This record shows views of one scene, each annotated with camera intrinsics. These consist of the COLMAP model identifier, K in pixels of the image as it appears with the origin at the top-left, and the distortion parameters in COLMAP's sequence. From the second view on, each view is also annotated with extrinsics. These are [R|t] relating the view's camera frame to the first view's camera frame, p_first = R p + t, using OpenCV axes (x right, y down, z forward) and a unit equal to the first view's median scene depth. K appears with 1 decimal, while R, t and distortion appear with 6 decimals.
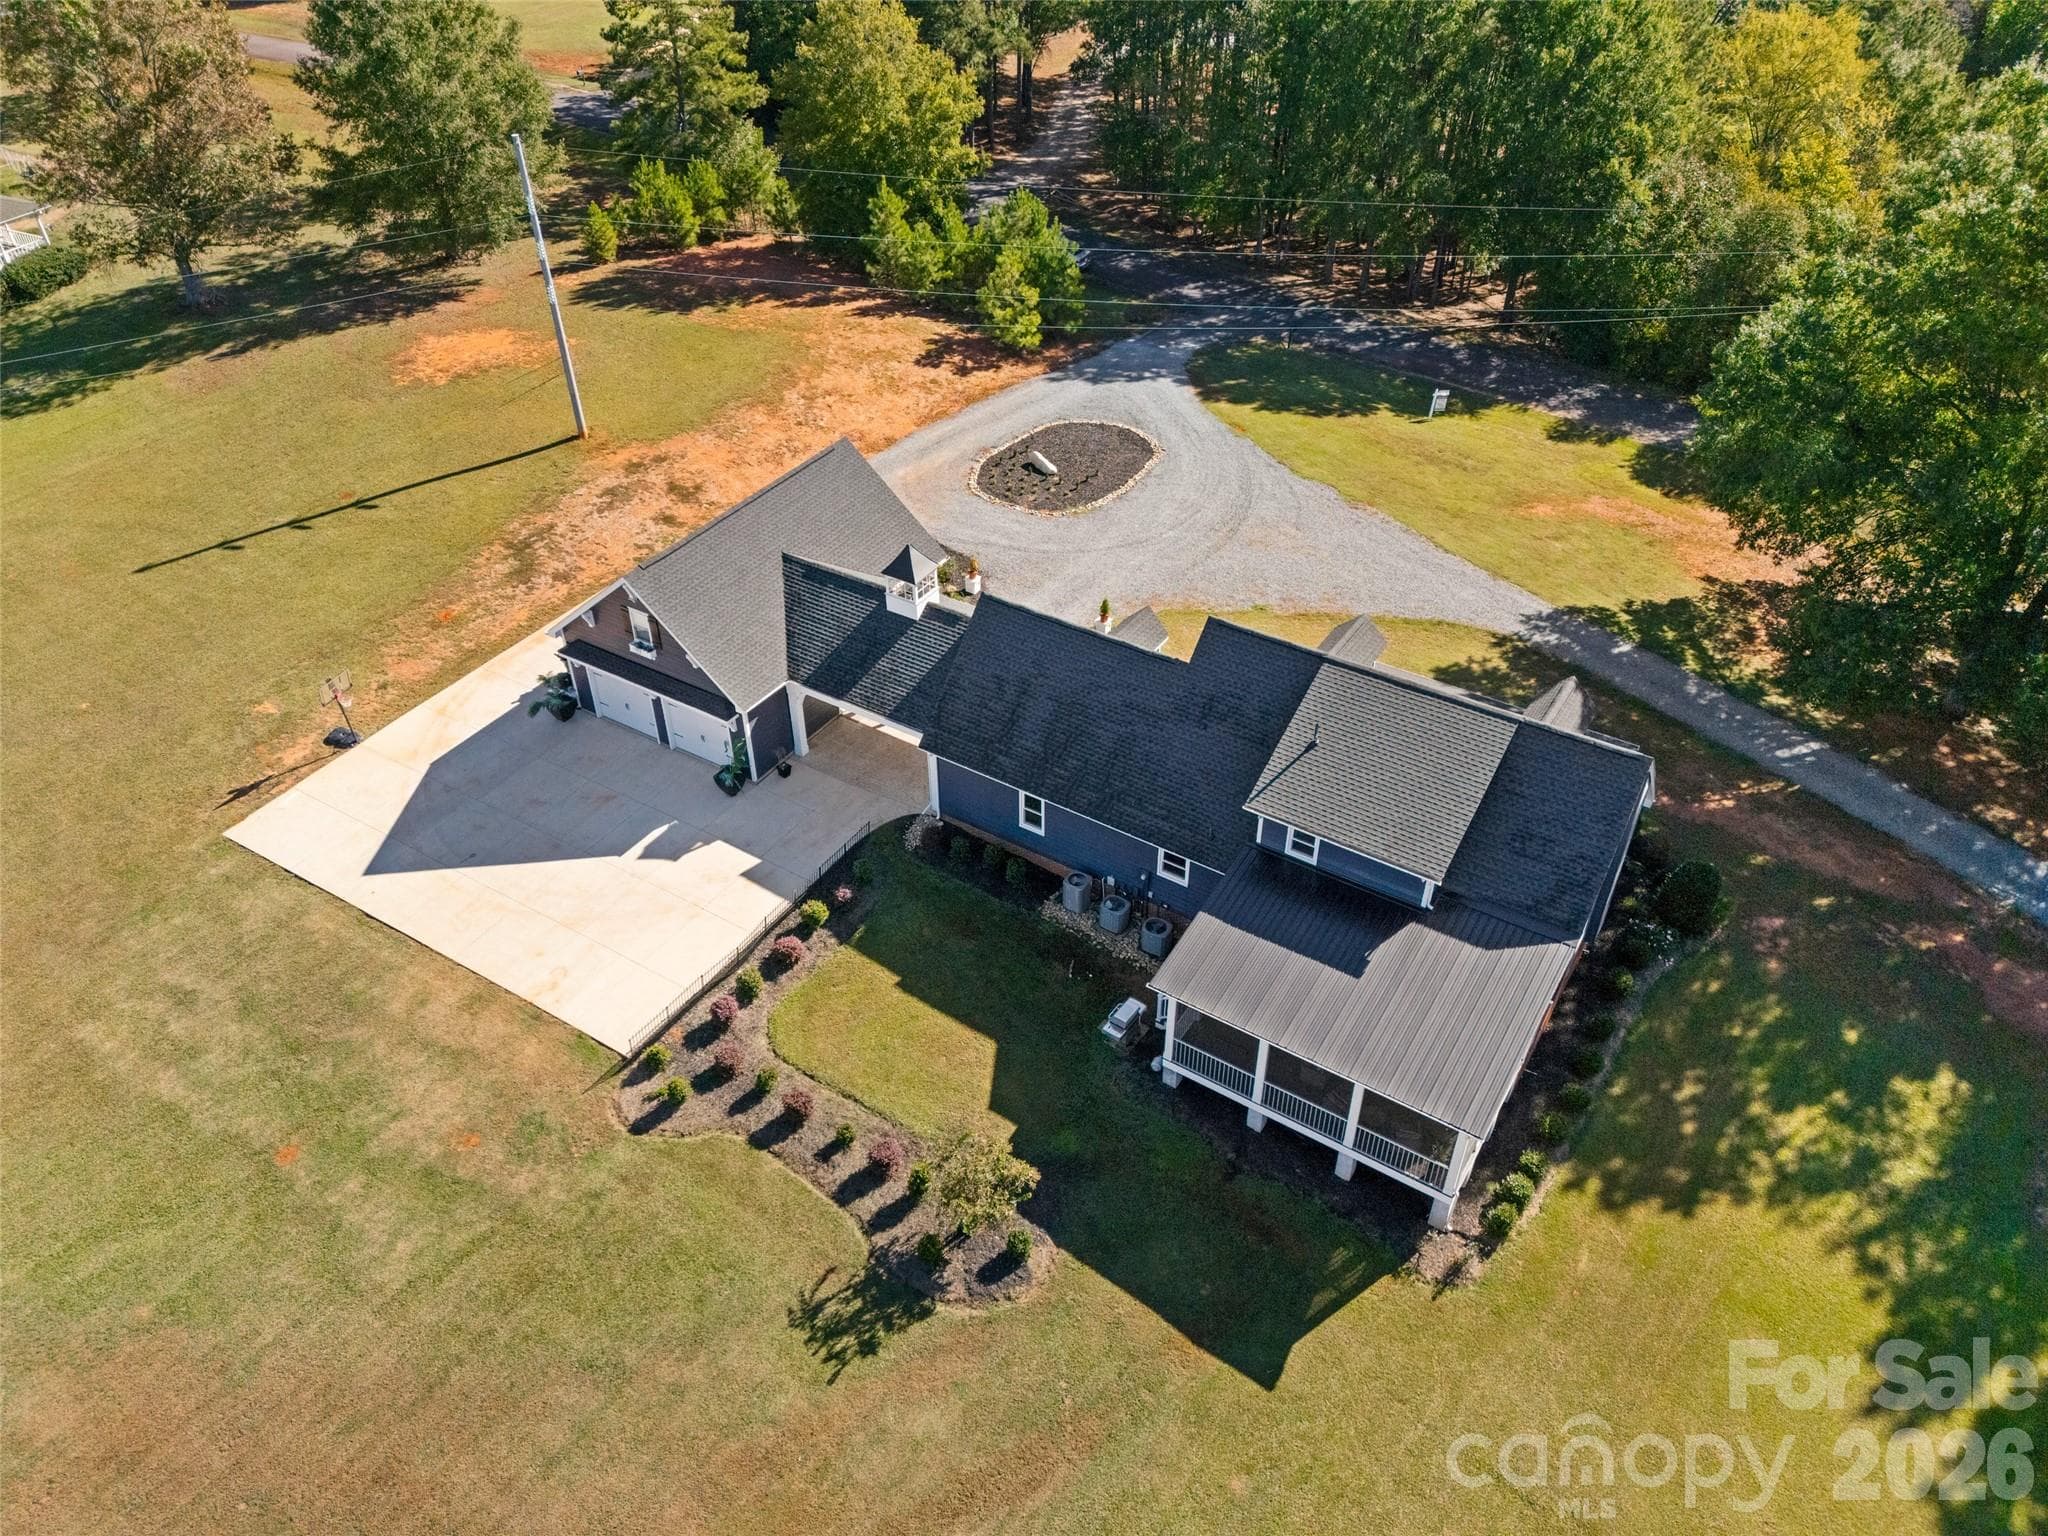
lens RADIAL K [[1490.9, 0, 1010.5], [0, 1490.9, 769.4], [0, 0, 1]] dist [0.067432, -0.035086]
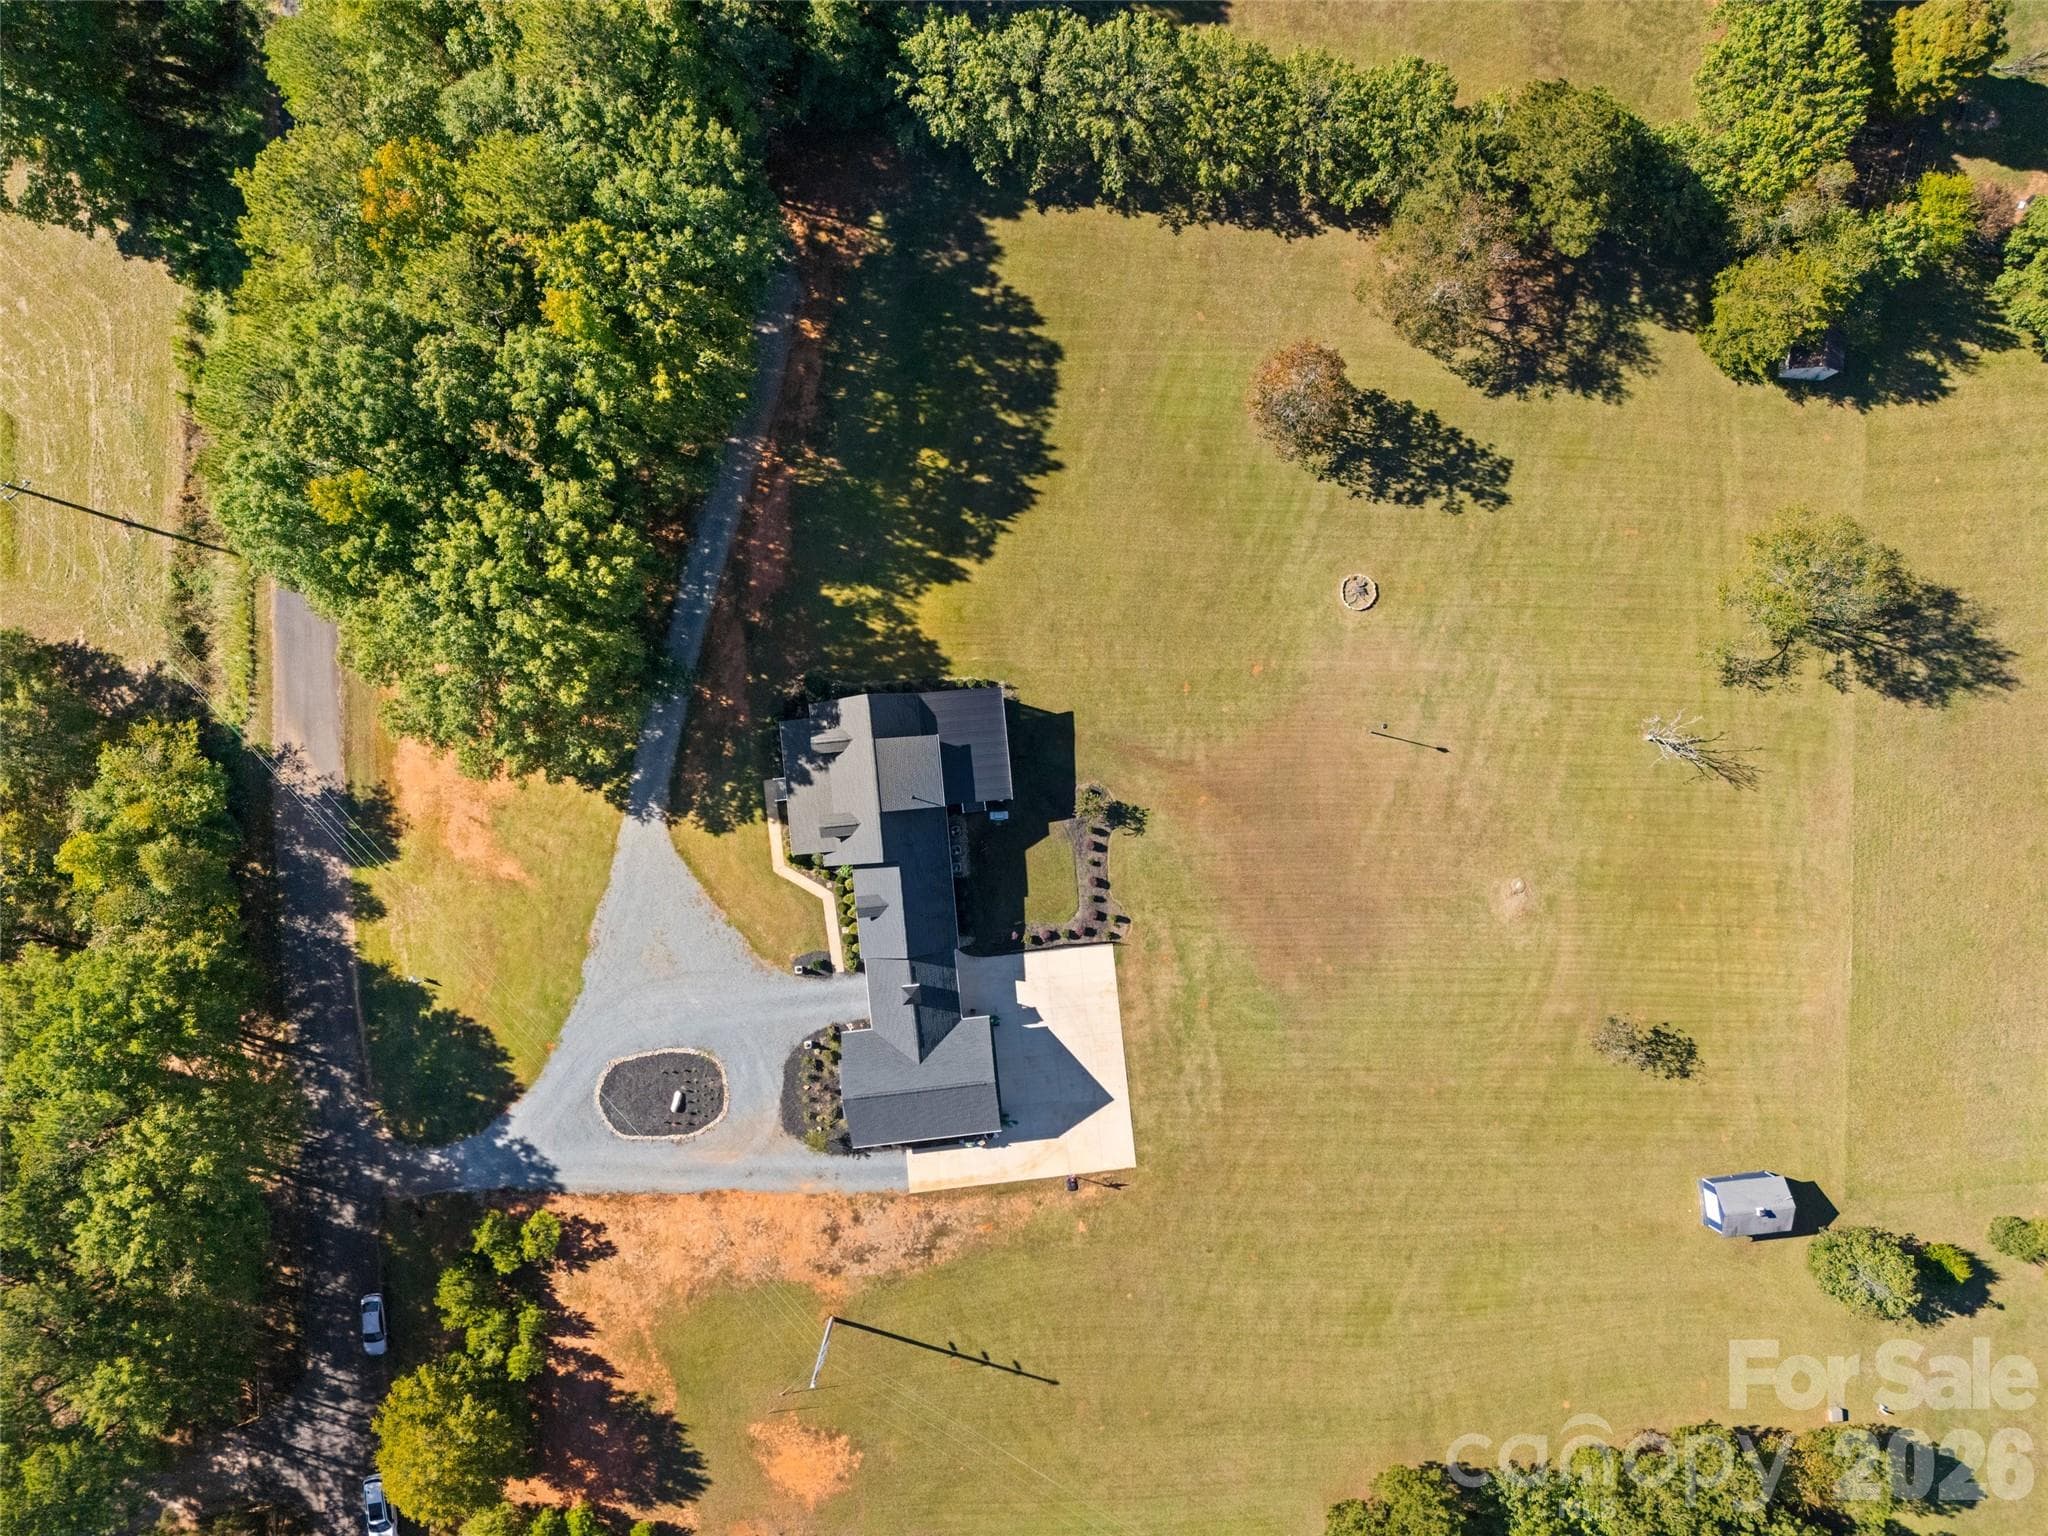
lens RADIAL K [[1490.9, 0, 1020.7], [0, 1490.9, 775.1], [0, 0, 1]] dist [0.067432, -0.035086]
pose [[-0.624880, -0.780710, 0.004025, 0.083954], [0.487308, -0.386003, 0.783283, -1.690666], [-0.609963, 0.491419, 0.621652, -0.705315]]
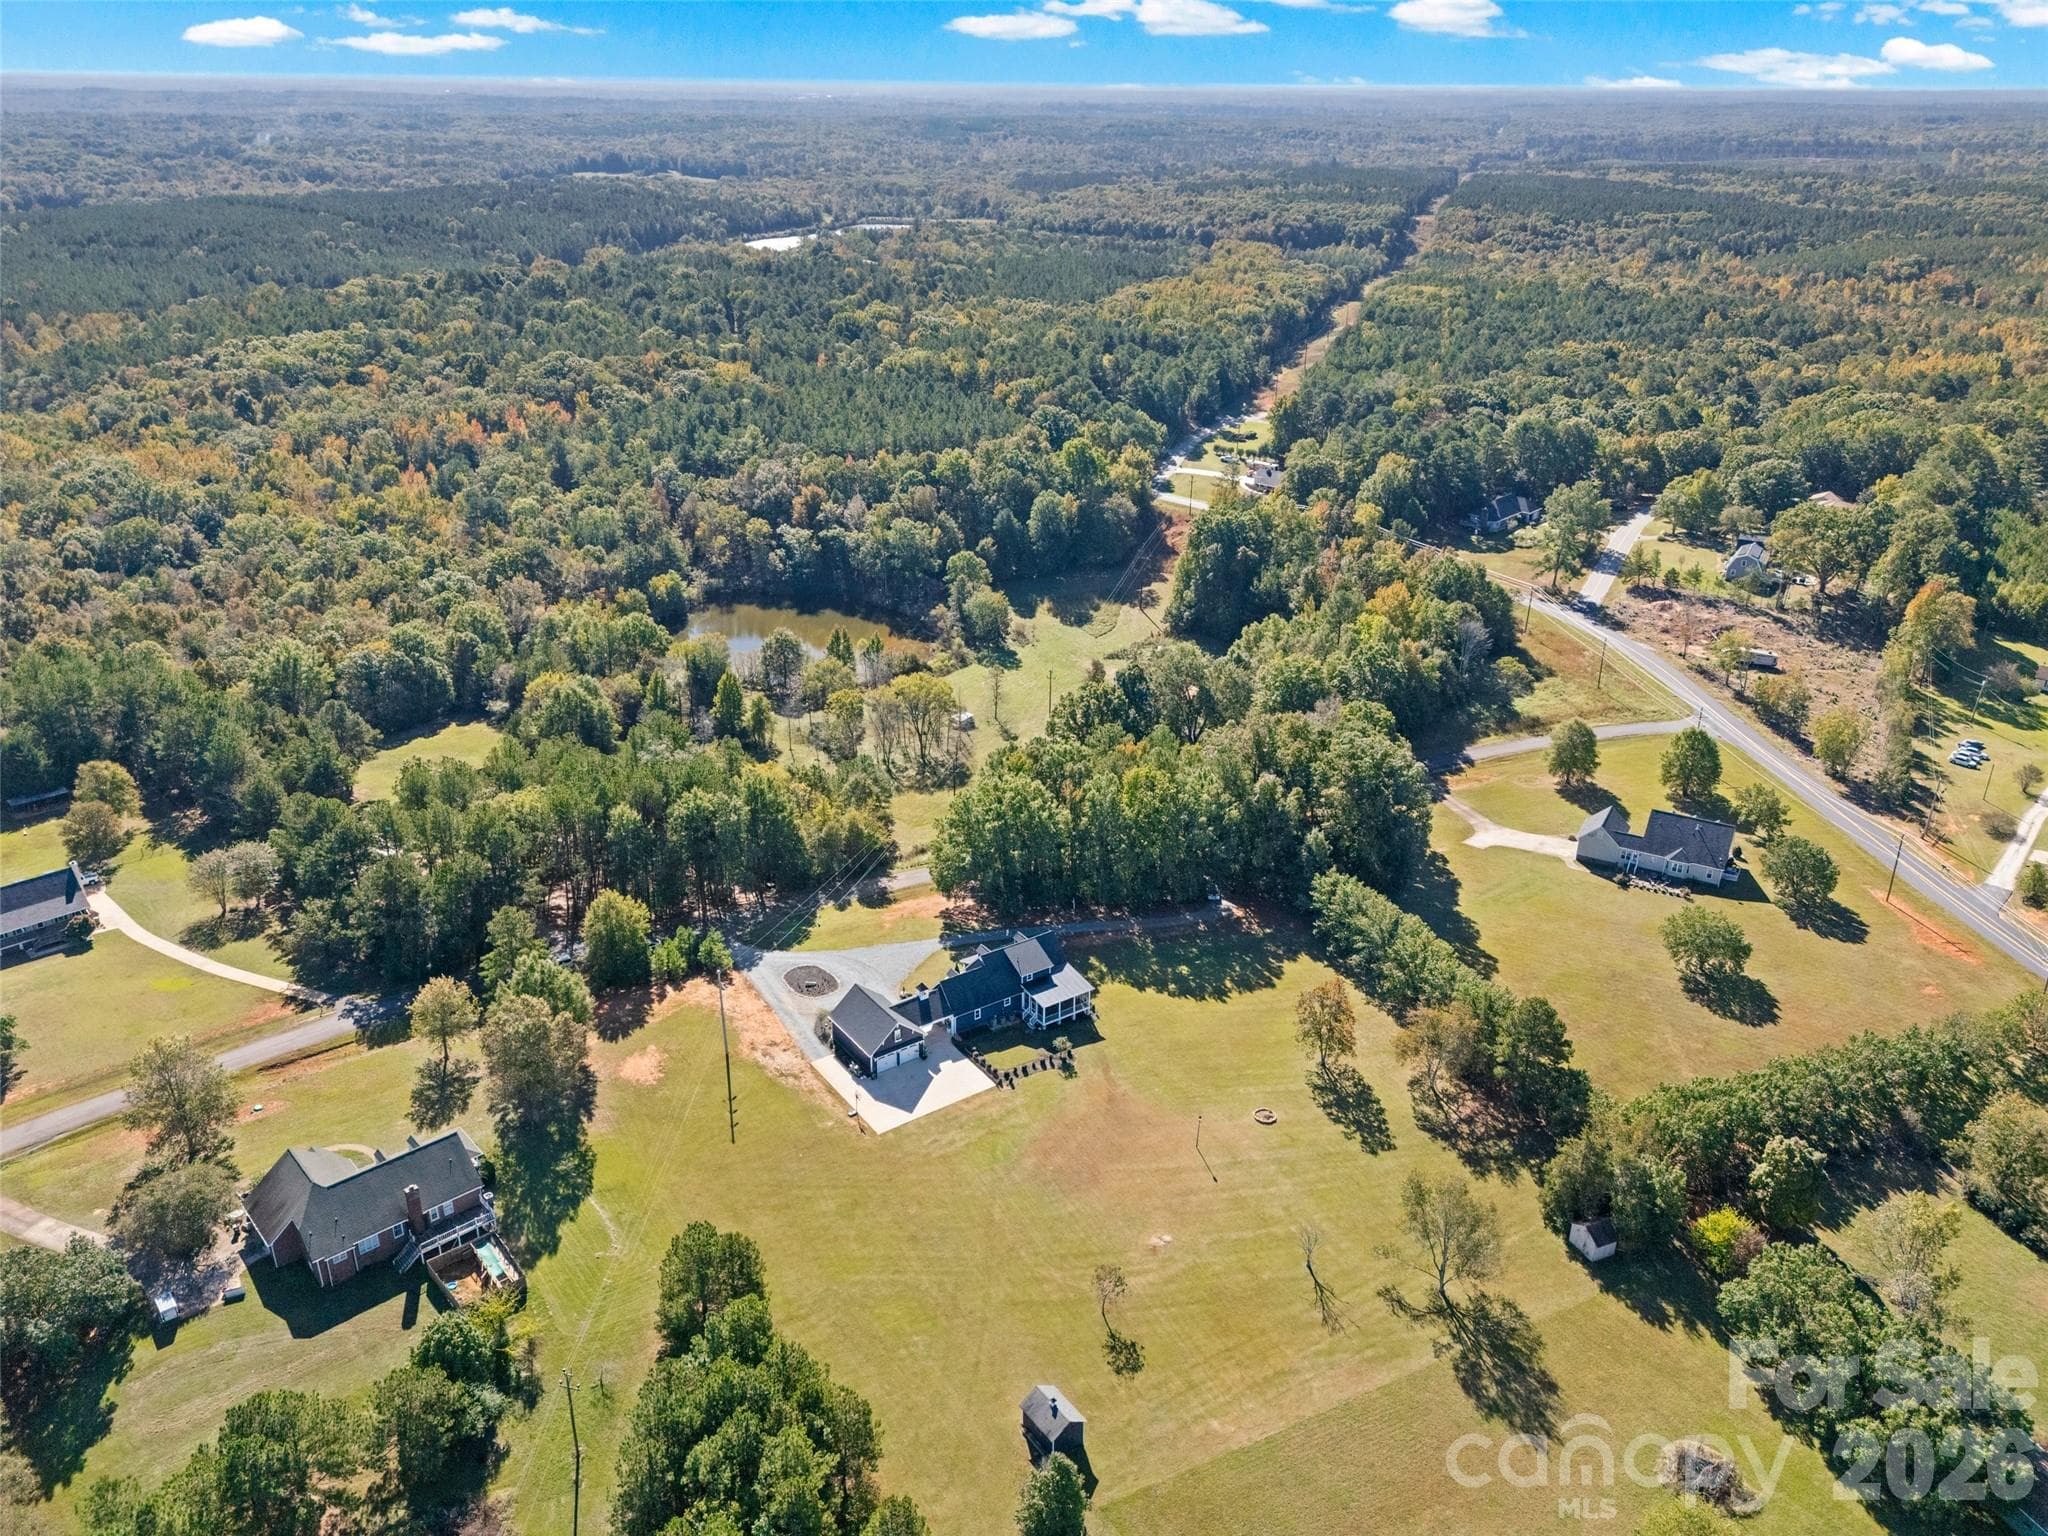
lens RADIAL K [[1490.9, 0, 1018.3], [0, 1490.9, 772.9], [0, 0, 1]] dist [0.067432, -0.035086]
pose [[0.386628, -0.369519, 0.844970, -3.214457], [0.578383, 0.810794, 0.089926, -0.826961], [-0.718326, 0.453948, 0.527199, -1.653334]]
